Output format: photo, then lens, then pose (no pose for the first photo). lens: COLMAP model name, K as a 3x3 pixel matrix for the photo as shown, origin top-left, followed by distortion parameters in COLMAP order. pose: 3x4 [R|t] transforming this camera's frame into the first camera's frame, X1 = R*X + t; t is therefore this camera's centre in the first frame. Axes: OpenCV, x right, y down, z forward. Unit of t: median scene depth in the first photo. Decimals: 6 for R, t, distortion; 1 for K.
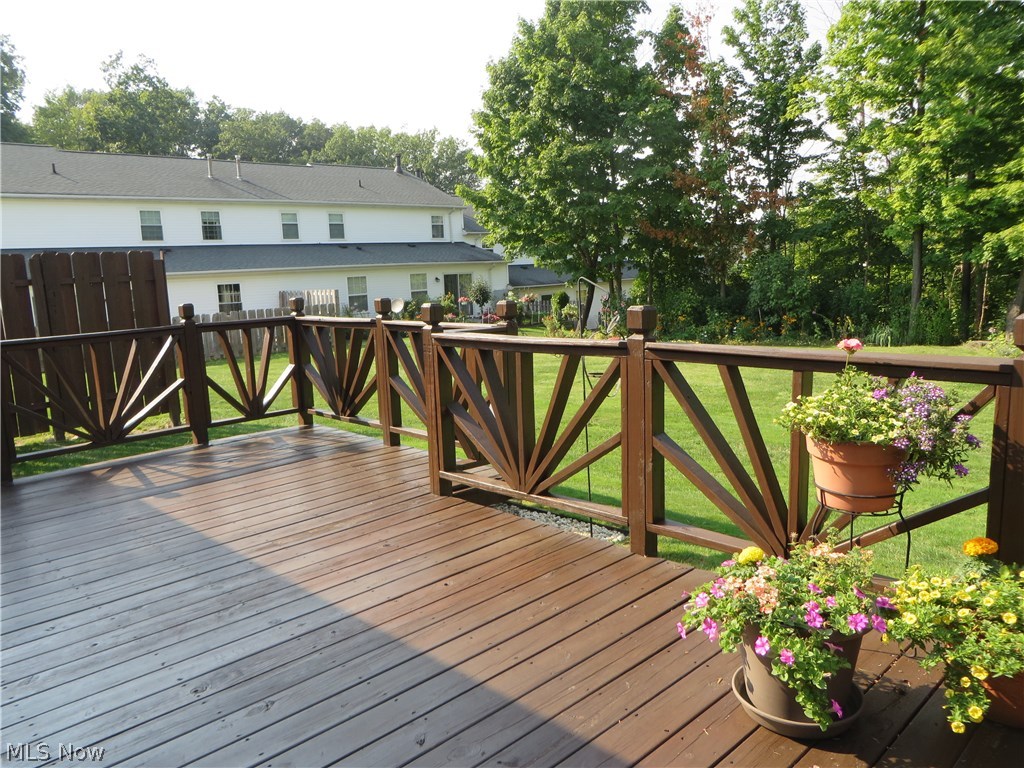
lens RADIAL K [[760.6, 0, 509.7], [0, 760.6, 388.7], [0, 0, 1]] dist [-0.023623, 0.013146]
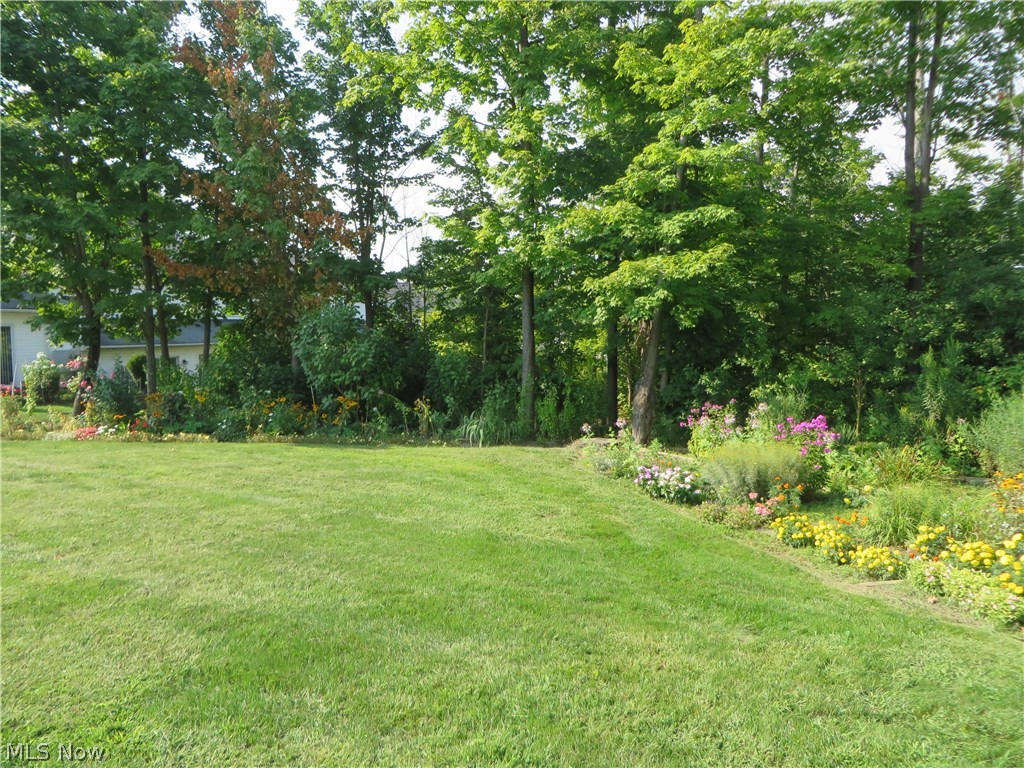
lens RADIAL K [[760.6, 0, 514.3], [0, 760.6, 380.2], [0, 0, 1]] dist [-0.023623, 0.013146]
pose [[0.944294, 0.008643, 0.328989, 0.300849], [0.019212, 0.996503, -0.081324, -0.056603], [-0.328542, 0.083114, 0.940825, 0.348040]]
